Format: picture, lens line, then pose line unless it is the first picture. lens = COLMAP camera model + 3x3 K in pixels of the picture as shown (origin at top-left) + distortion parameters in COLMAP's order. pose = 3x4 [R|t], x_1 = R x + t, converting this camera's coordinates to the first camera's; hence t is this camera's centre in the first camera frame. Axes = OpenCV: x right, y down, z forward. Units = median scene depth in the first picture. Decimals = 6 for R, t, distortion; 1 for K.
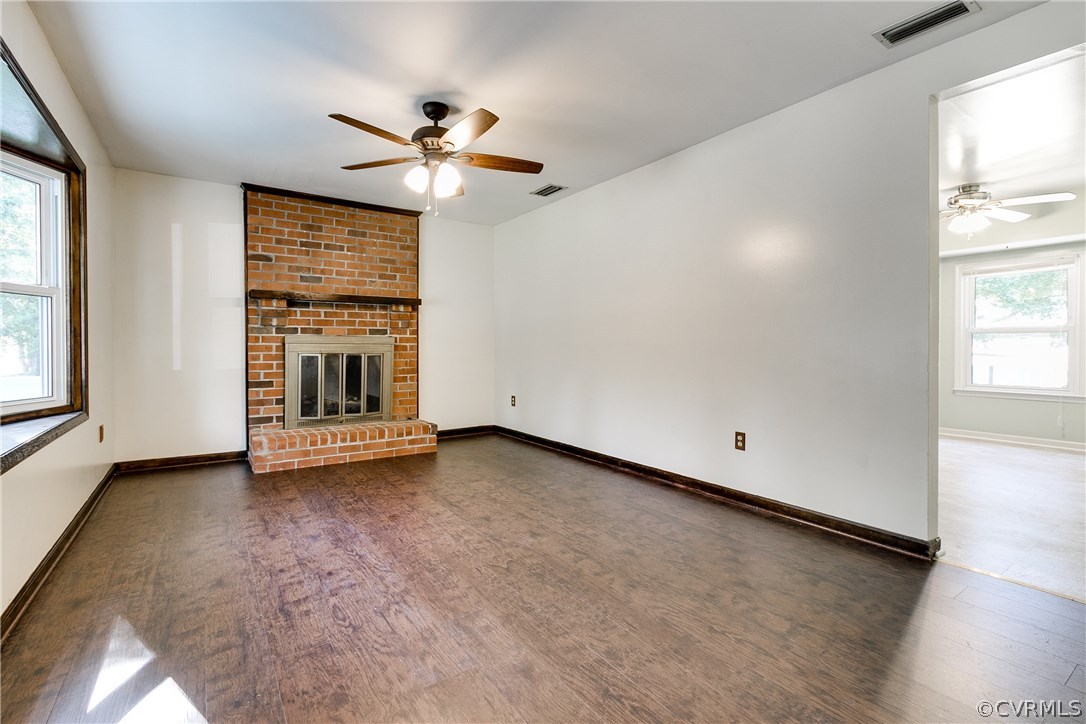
lens RADIAL K [[493.5, 0, 538.0], [0, 493.5, 349.2], [0, 0, 1]] dist [0.000632, 0.000033]
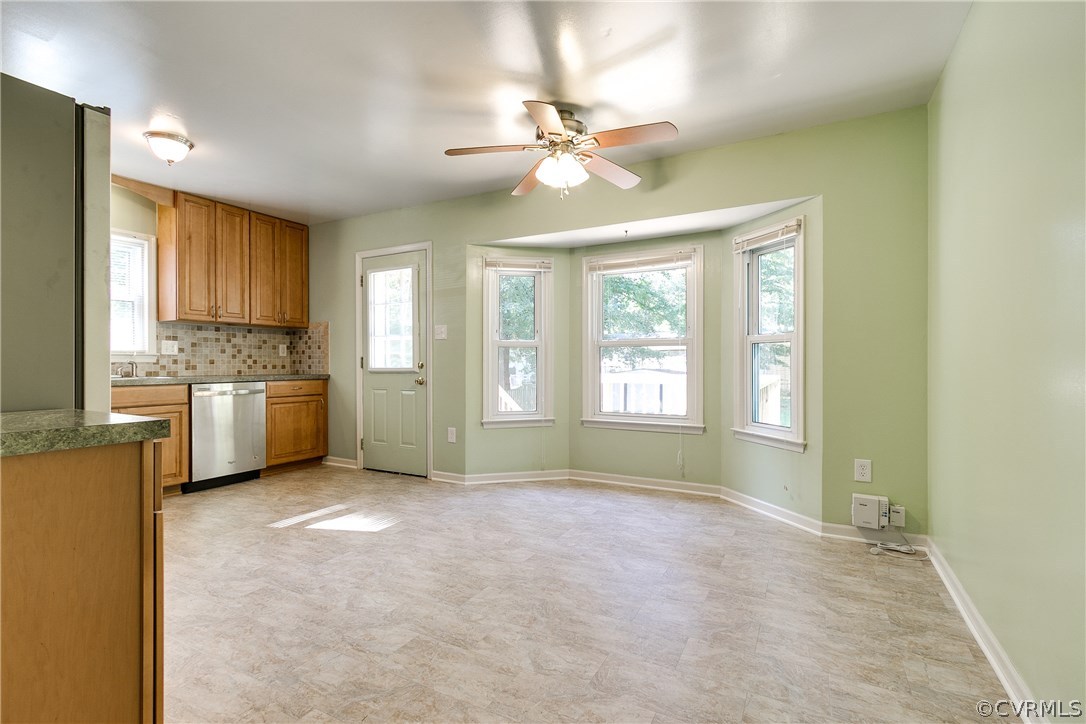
lens RADIAL K [[492.2, 0, 543.0], [0, 492.2, 362.0], [0, 0, 1]] dist [-0.000486, -0.000071]
pose [[0.884166, -0.004815, 0.467149, 0.442310], [0.008847, 0.999940, -0.006439, -0.003296], [-0.467090, 0.009826, 0.884155, 0.361628]]
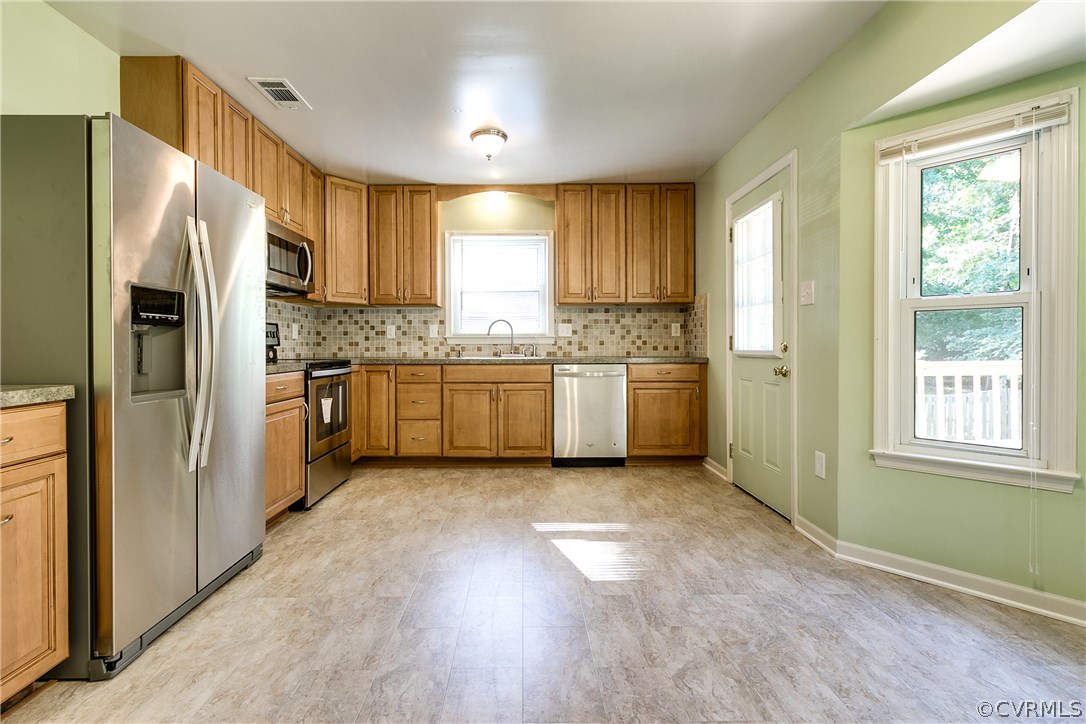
lens RADIAL K [[493.5, 0, 538.0], [0, 493.5, 349.2], [0, 0, 1]] dist [0.000632, 0.000033]
pose [[0.833914, -0.002820, -0.551888, 0.686158], [0.003312, 0.999995, -0.000105, -0.003316], [0.551885, -0.001740, 0.833918, 0.563580]]
